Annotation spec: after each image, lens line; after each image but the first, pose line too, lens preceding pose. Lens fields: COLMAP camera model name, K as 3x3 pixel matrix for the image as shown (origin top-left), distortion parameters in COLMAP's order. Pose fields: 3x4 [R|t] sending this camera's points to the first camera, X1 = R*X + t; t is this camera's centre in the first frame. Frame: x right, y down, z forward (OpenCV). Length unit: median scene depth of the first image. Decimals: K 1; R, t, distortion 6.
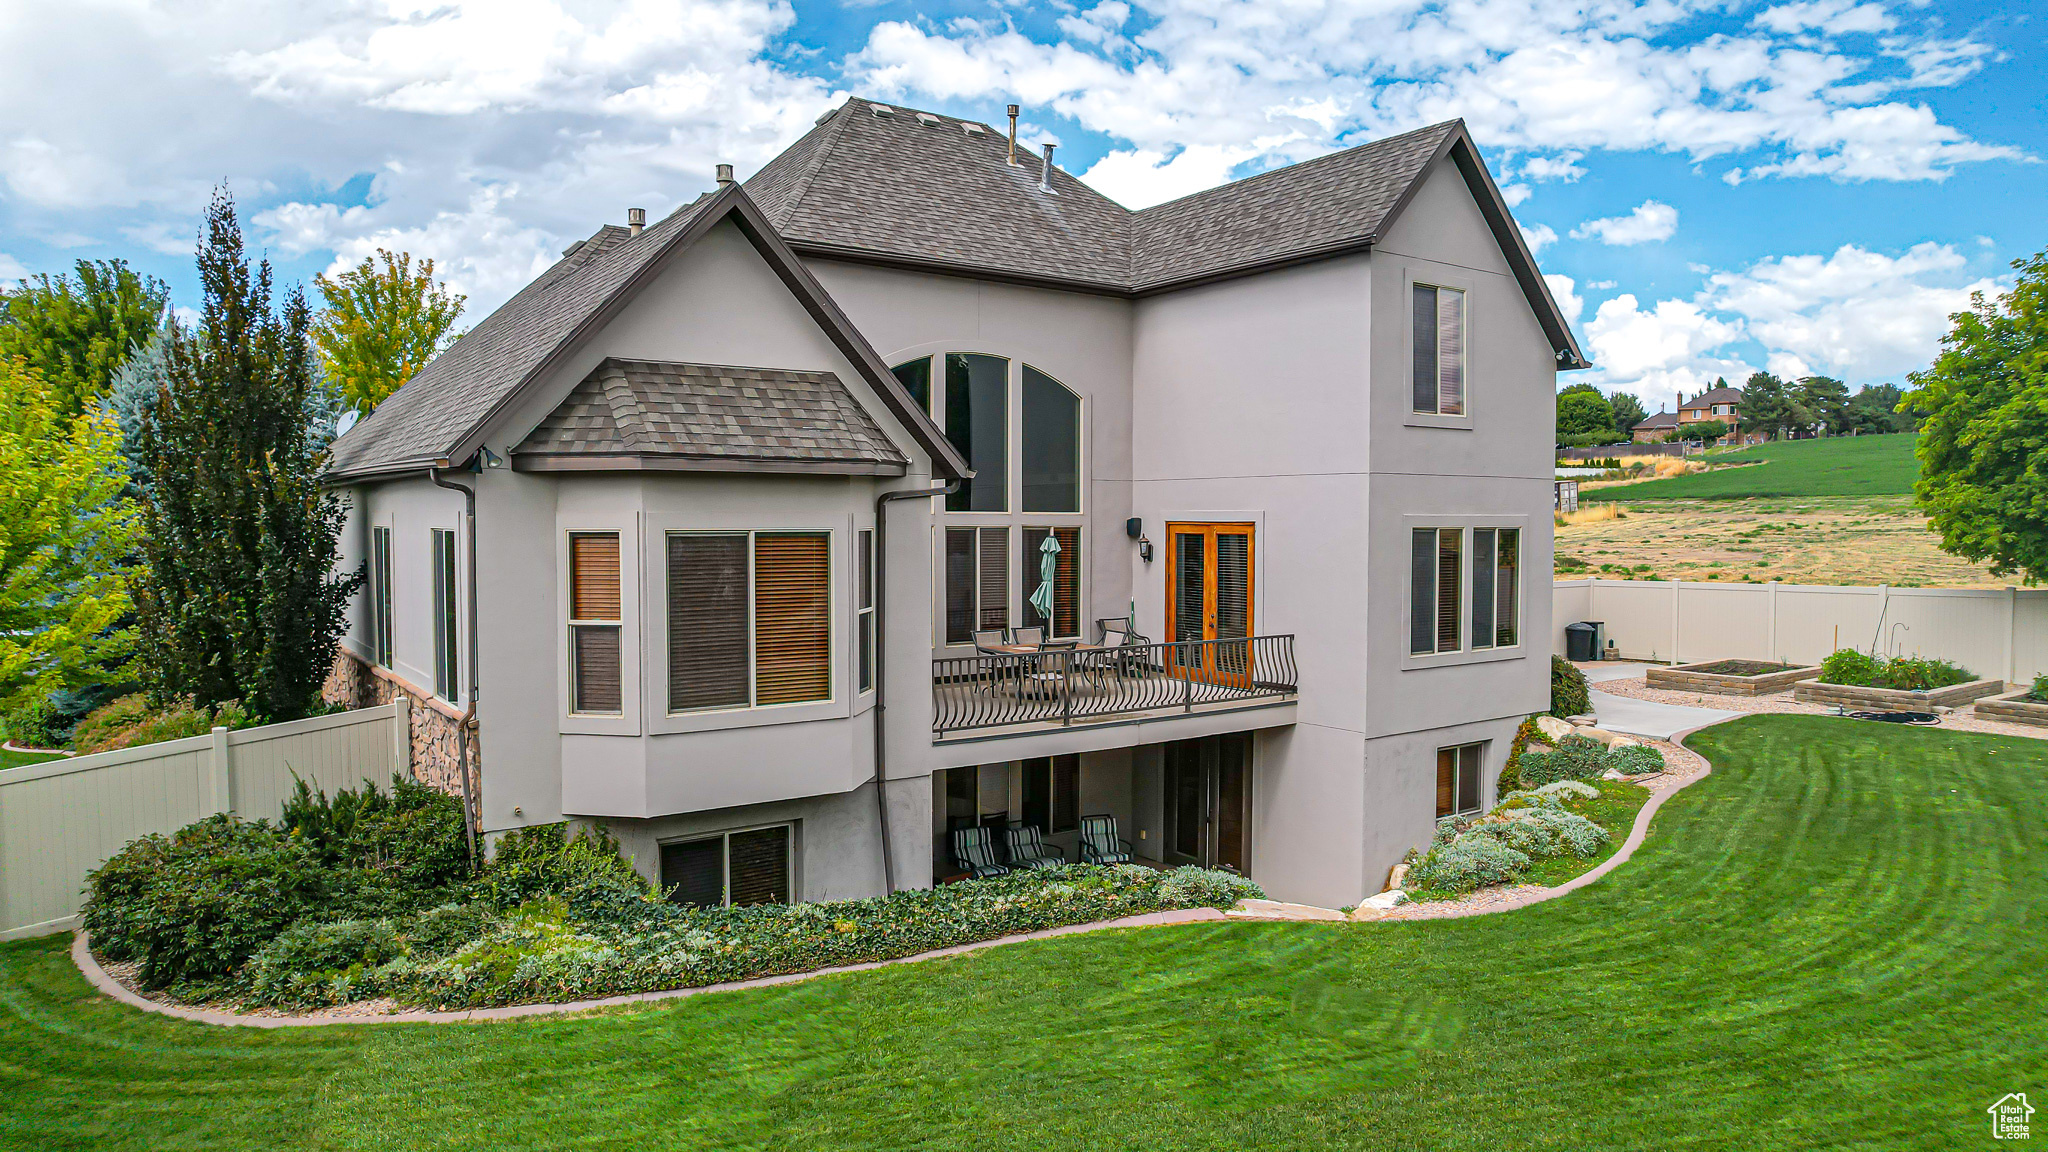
lens RADIAL K [[1311.9, 0, 1016.9], [0, 1311.9, 585.3], [0, 0, 1]] dist [-0.078078, 0.069874]
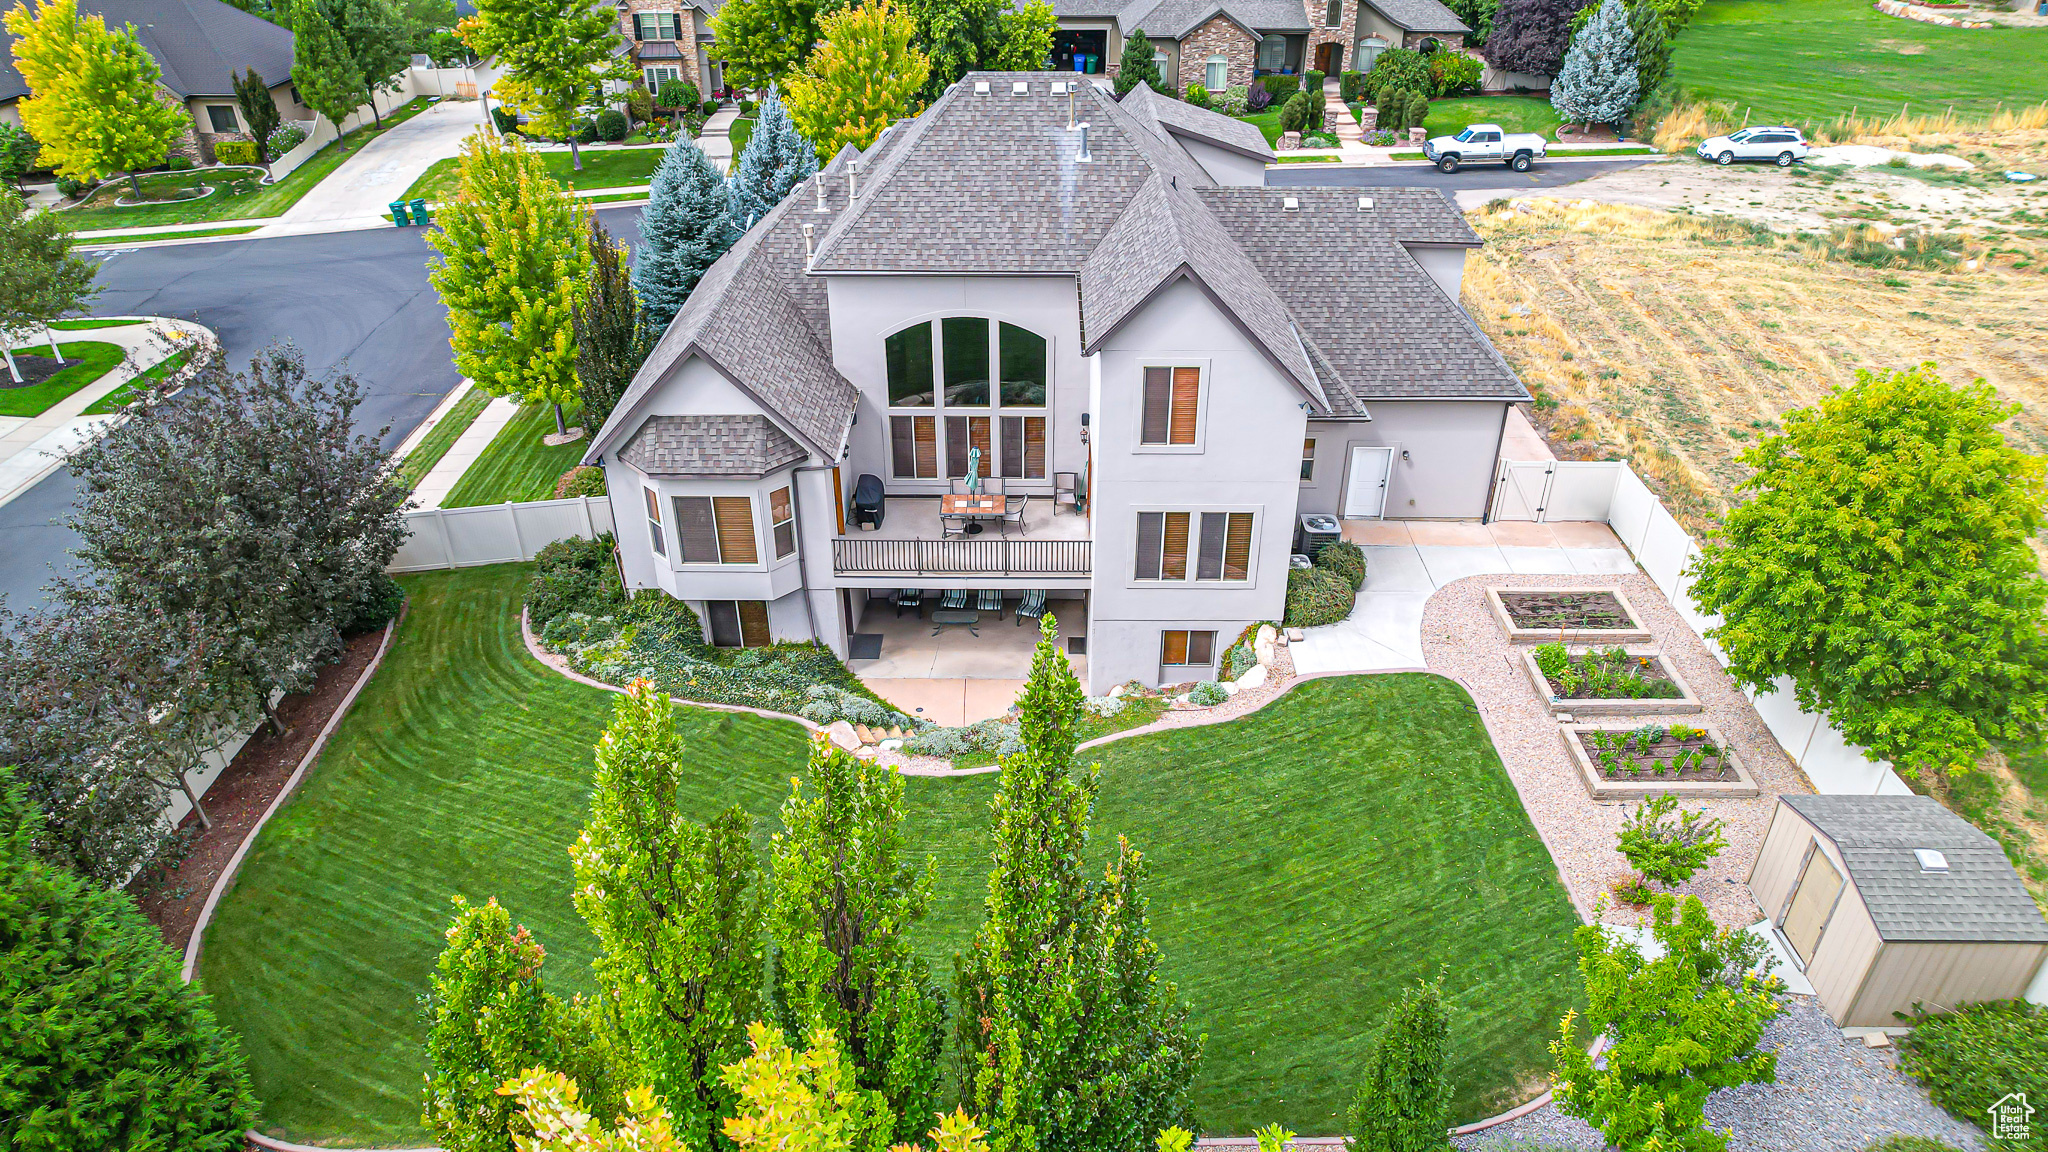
lens RADIAL K [[1311.9, 0, 1022.9], [0, 1311.9, 579.3], [0, 0, 1]] dist [-0.078078, 0.069874]
pose [[0.811380, 0.307961, -0.496812, 0.948218], [-0.028746, 0.869946, 0.492309, -0.707865], [0.583811, -0.385168, 0.714710, -0.231753]]
